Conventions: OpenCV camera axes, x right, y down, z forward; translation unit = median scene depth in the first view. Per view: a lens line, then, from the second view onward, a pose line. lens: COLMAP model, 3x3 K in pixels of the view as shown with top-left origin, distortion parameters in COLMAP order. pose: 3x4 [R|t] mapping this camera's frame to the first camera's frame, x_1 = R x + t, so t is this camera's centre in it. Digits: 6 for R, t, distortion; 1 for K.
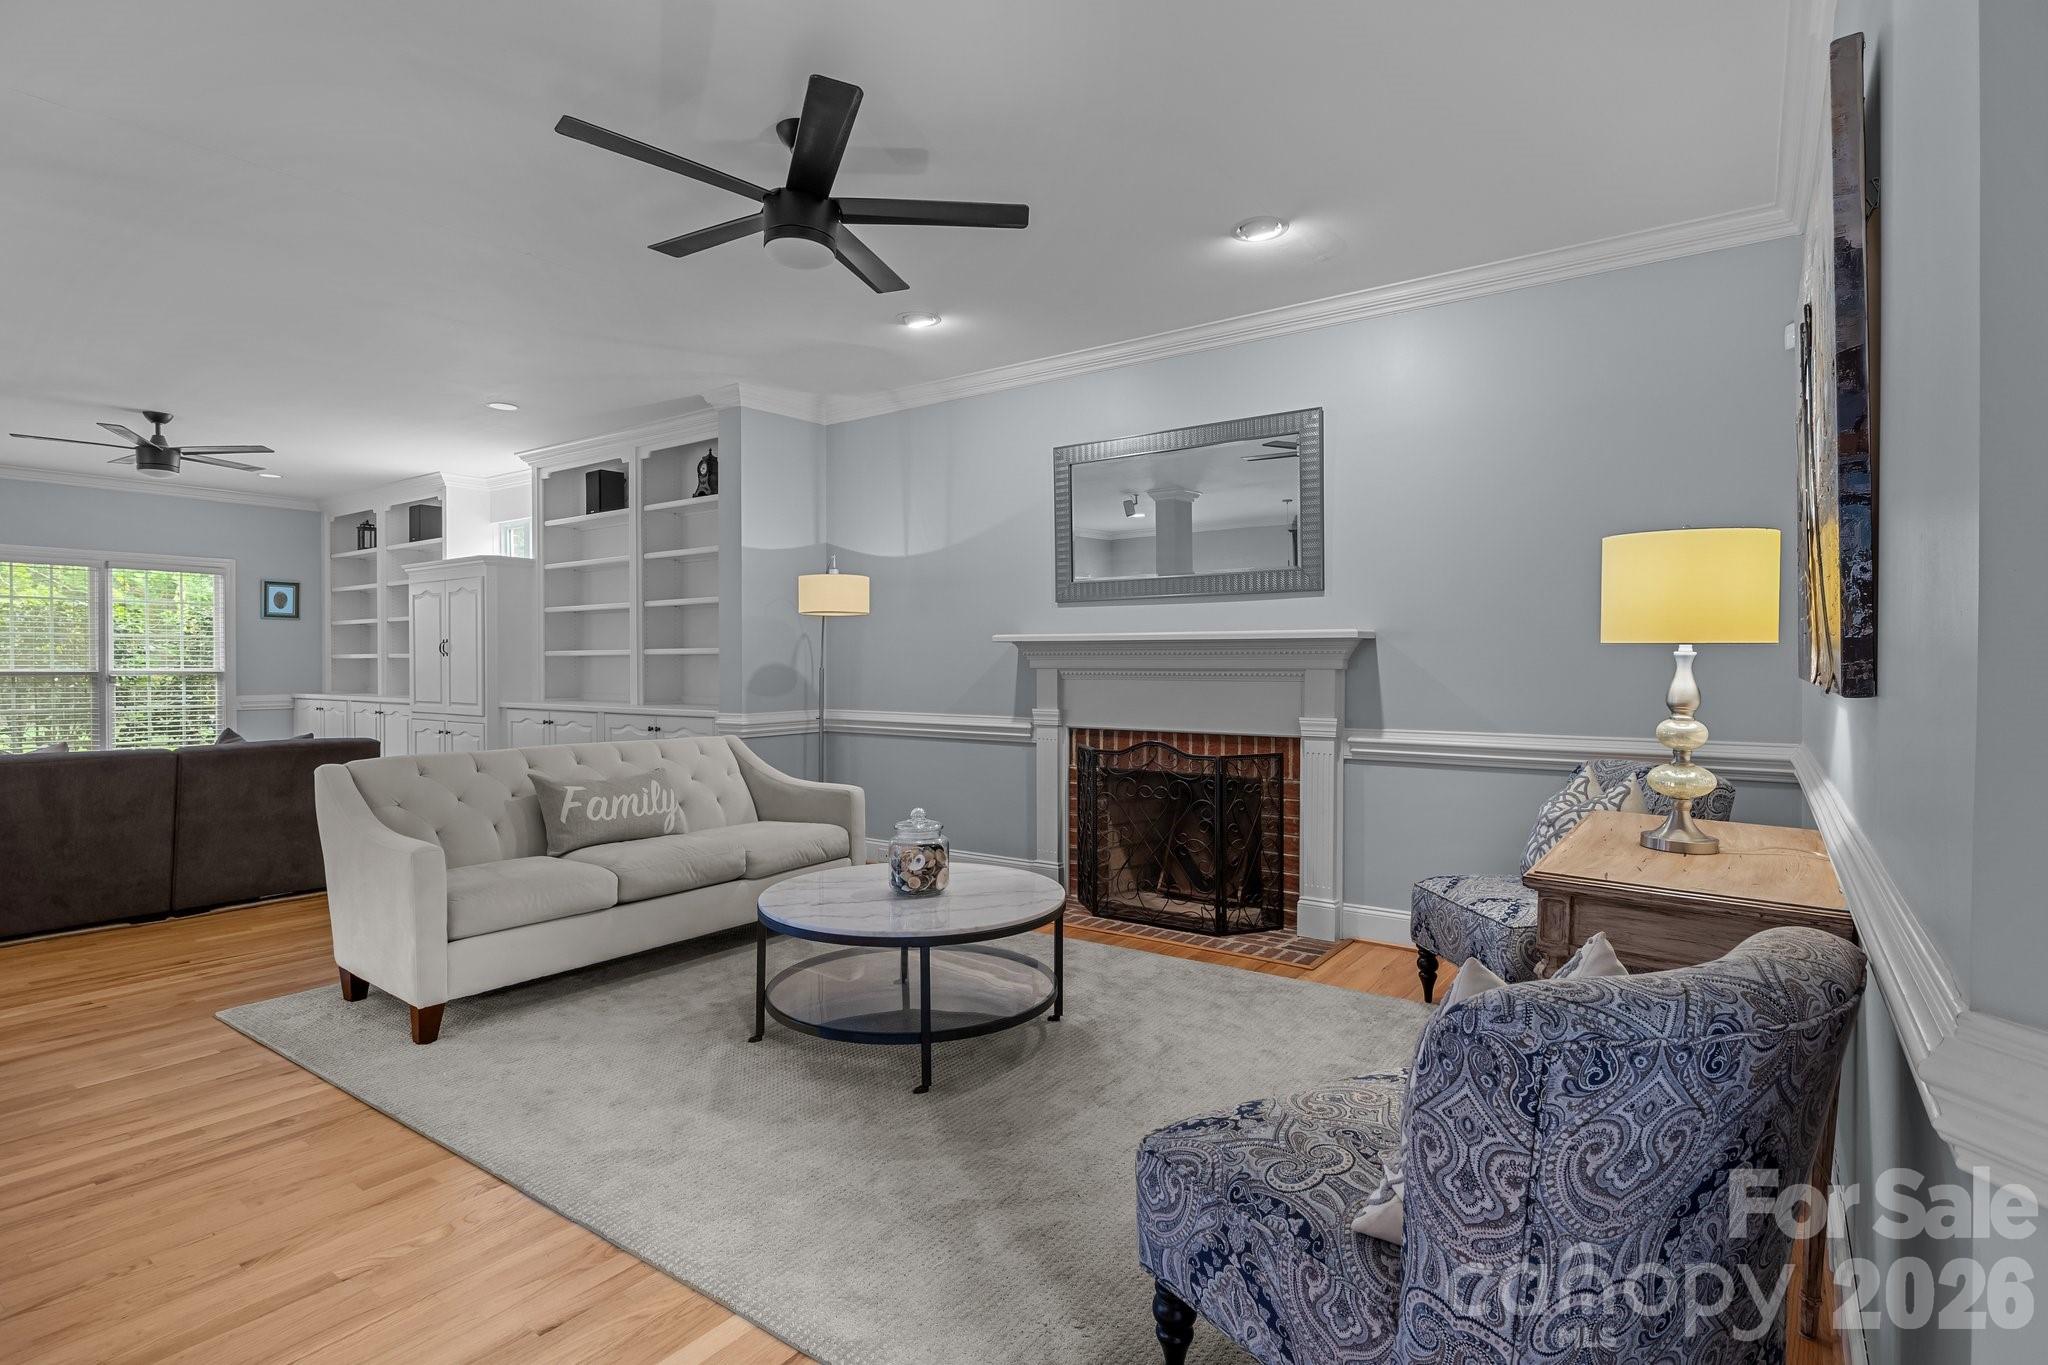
lens RADIAL K [[1024.8, 0, 1027.0], [0, 1024.8, 668.5], [0, 0, 1]] dist [-0.004960, -0.000008]
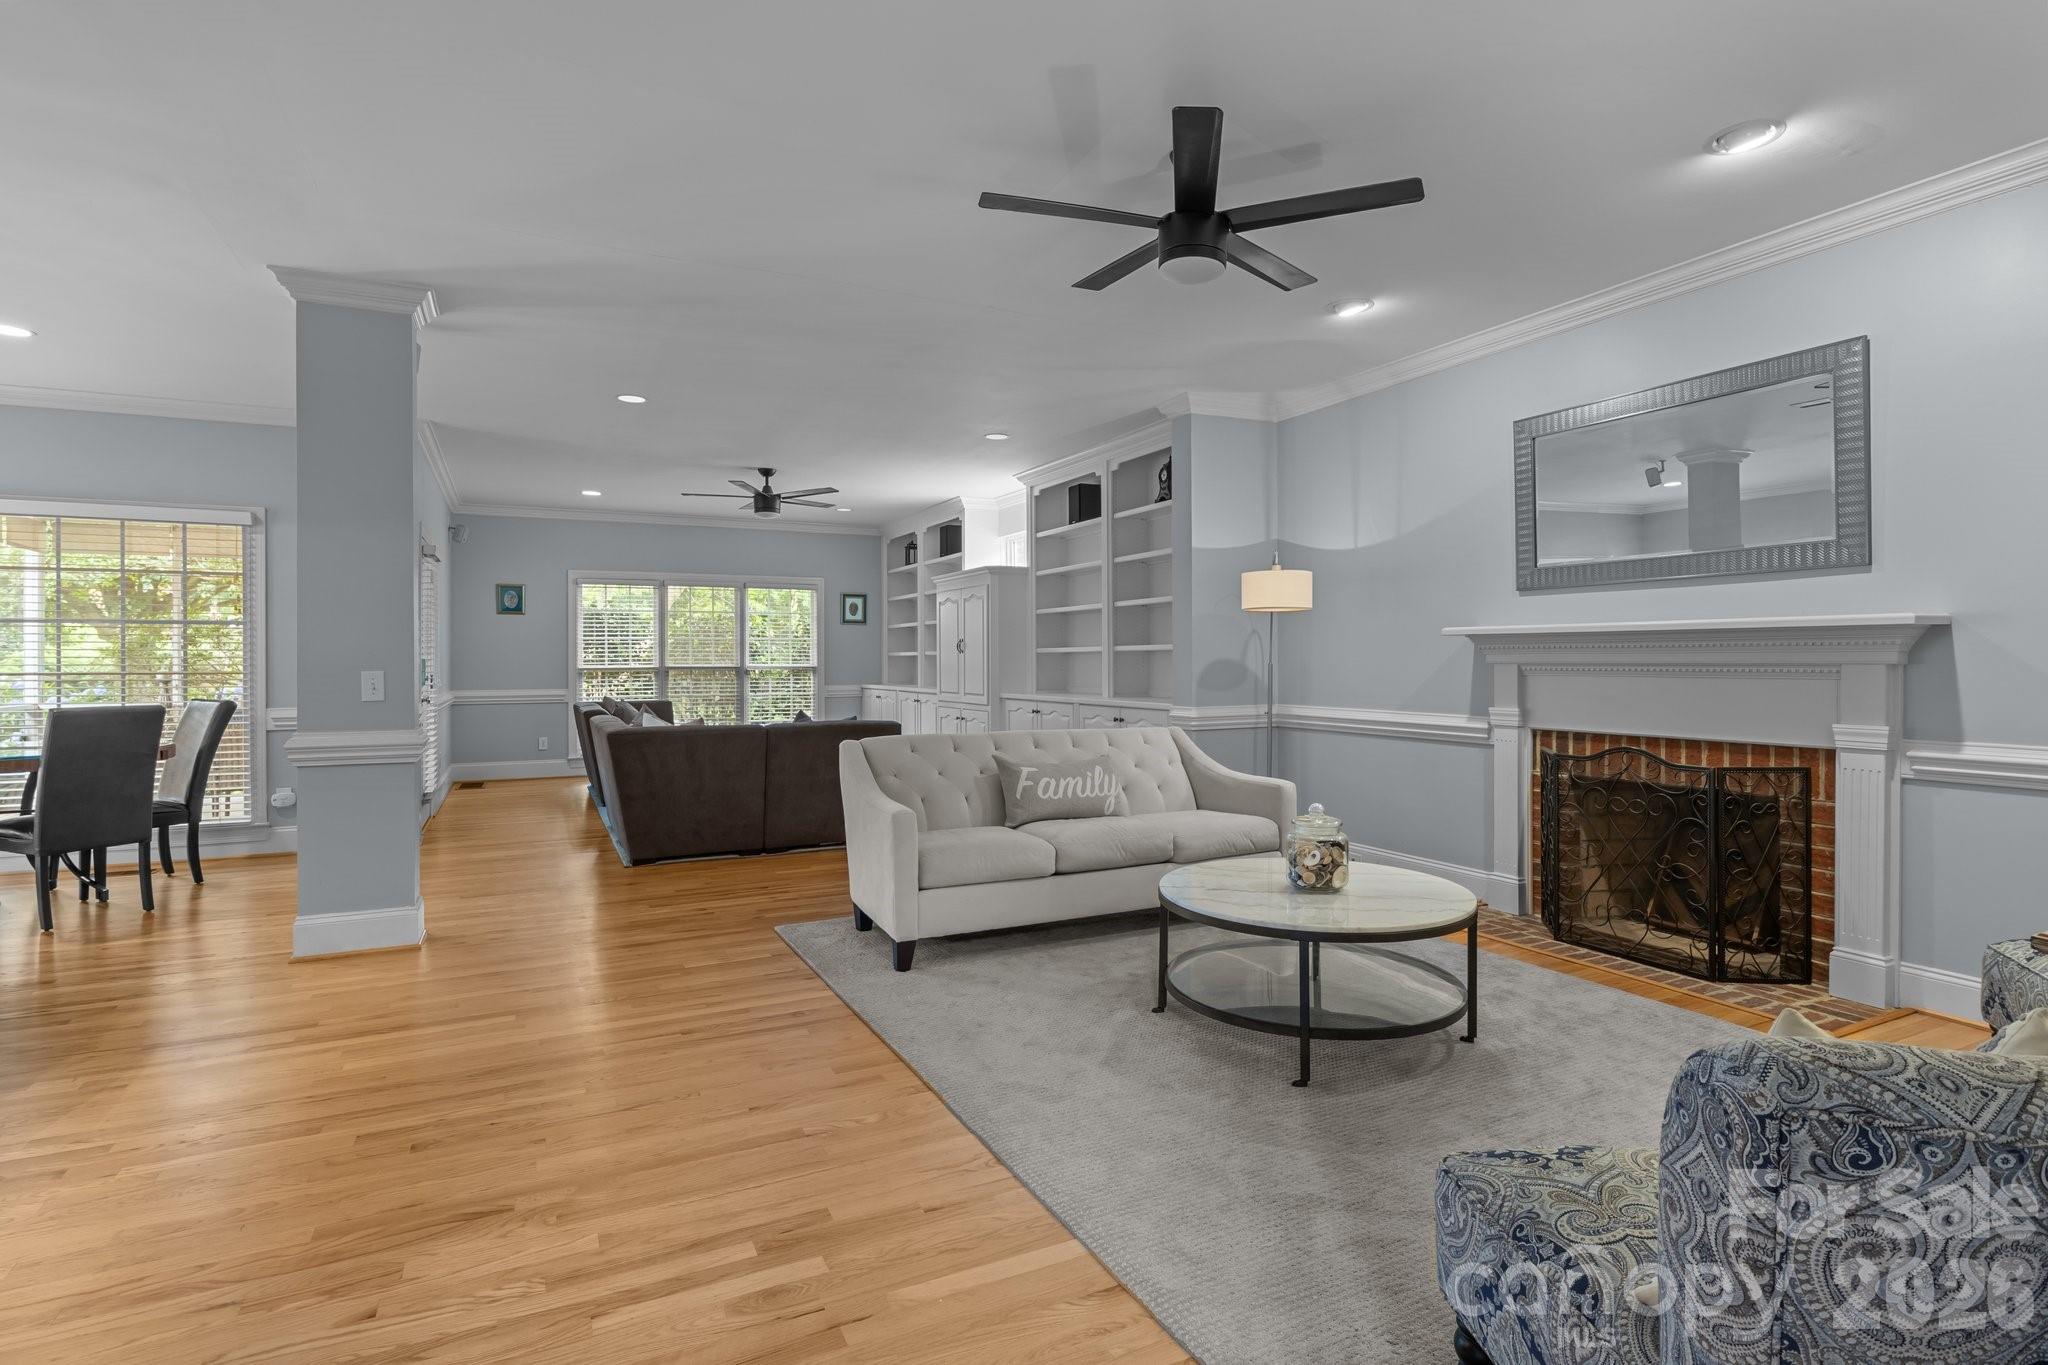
lens RADIAL K [[1024.8, 0, 1023.4], [0, 1024.8, 660.7], [0, 0, 1]] dist [-0.004960, -0.000008]
pose [[0.883404, -0.001717, -0.468610, 0.082006], [0.000185, 0.999994, -0.003315, 0.000475], [0.468613, 0.002841, 0.883399, -0.008820]]
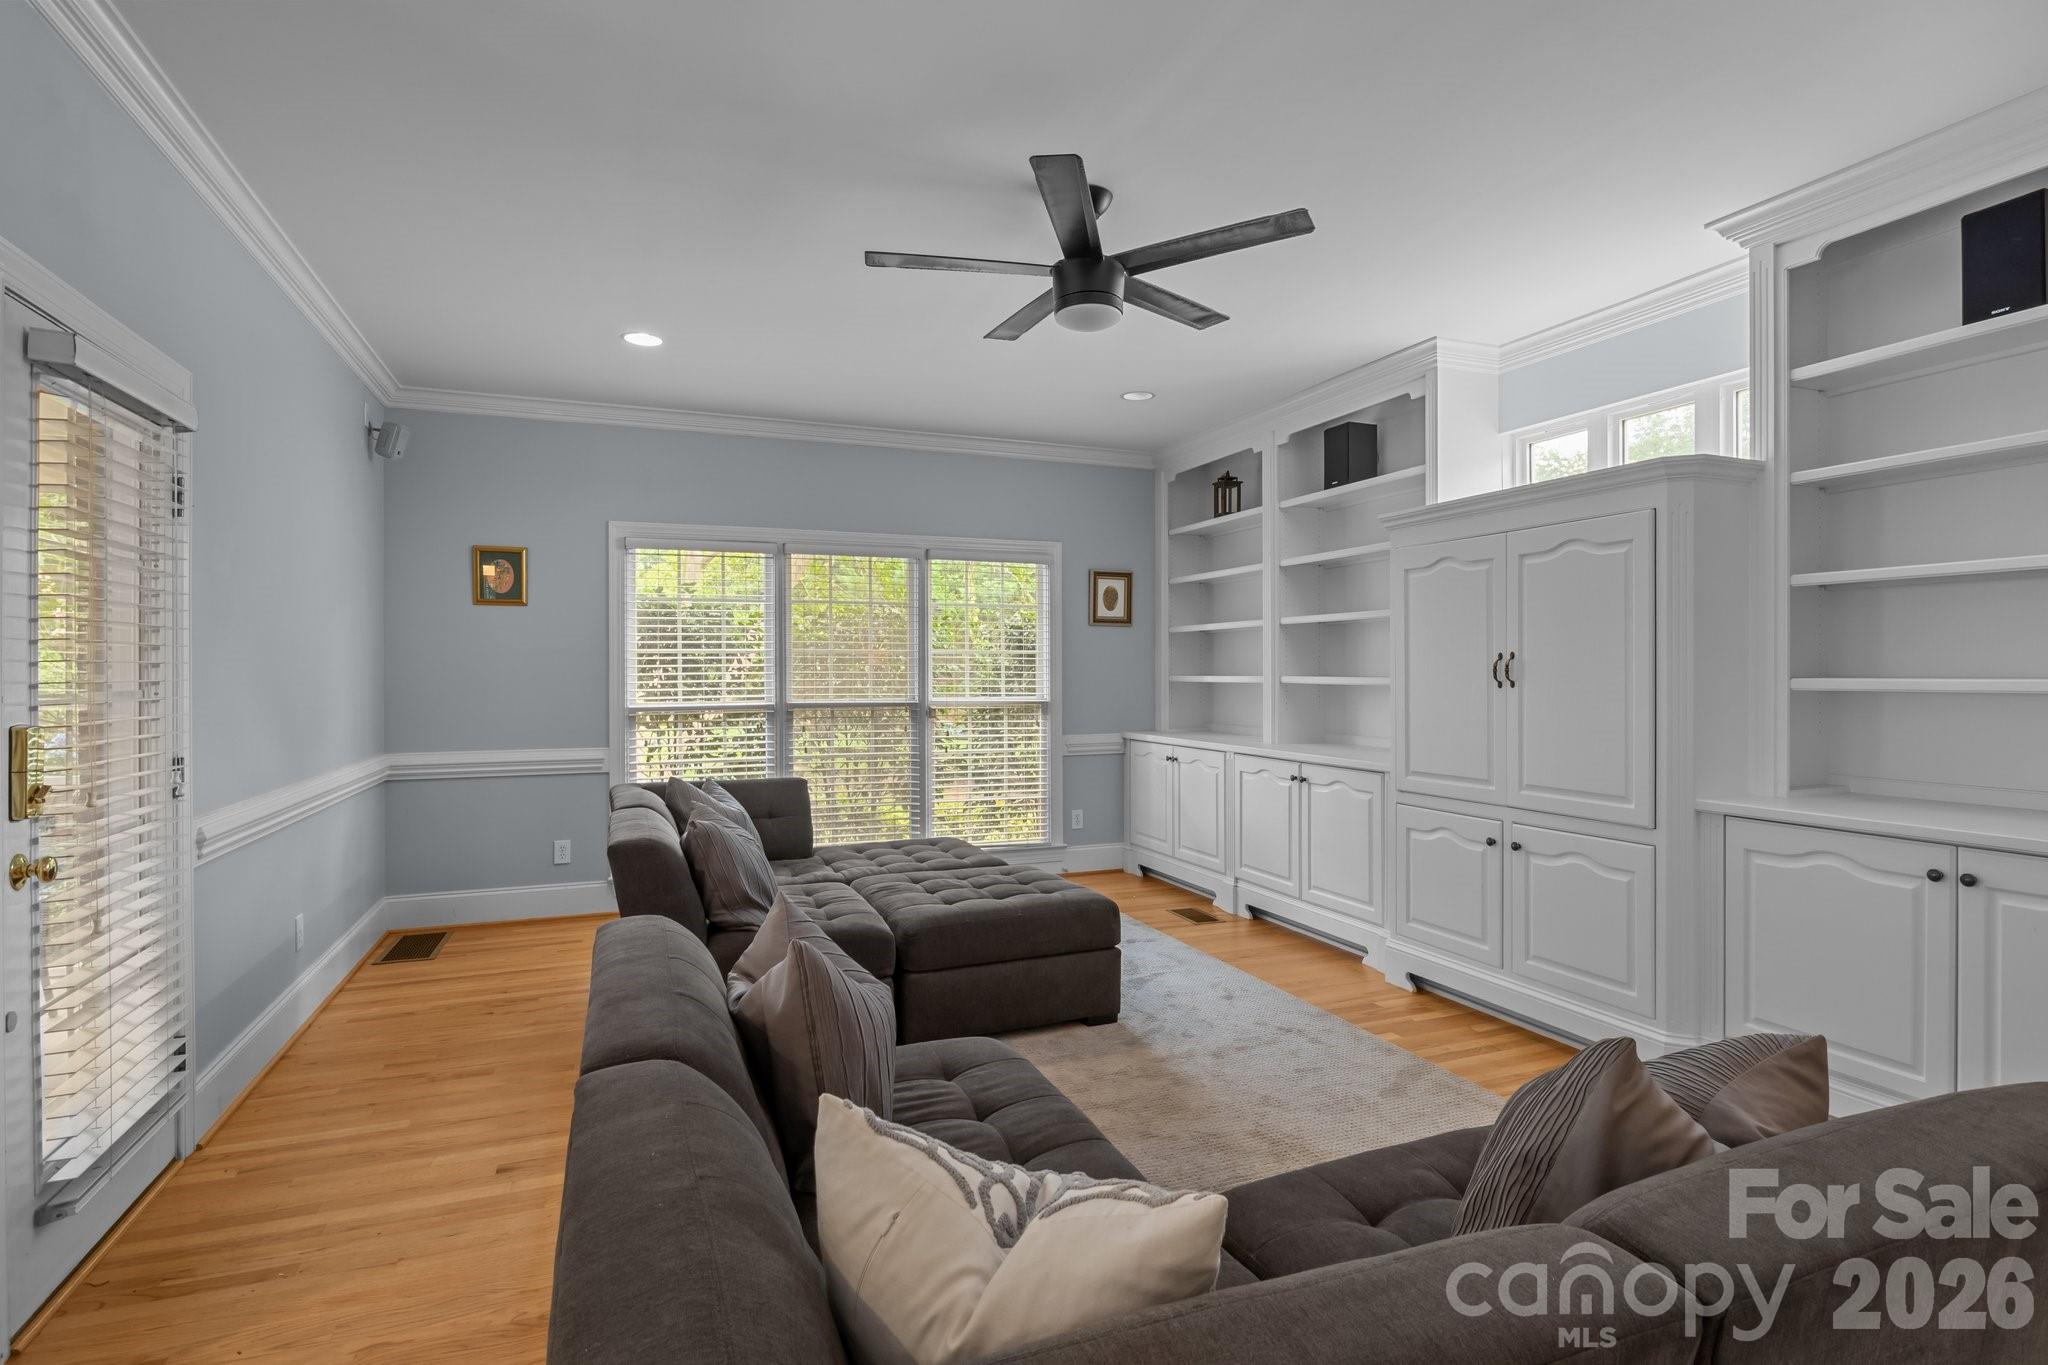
lens RADIAL K [[1024.8, 0, 1025.6], [0, 1024.8, 675.0], [0, 0, 1]] dist [-0.004960, -0.000008]
pose [[0.846336, 0.000601, -0.532650, -0.929376], [-0.001328, 0.999999, -0.000982, -0.031353], [0.532649, 0.001539, 0.846335, 0.860683]]
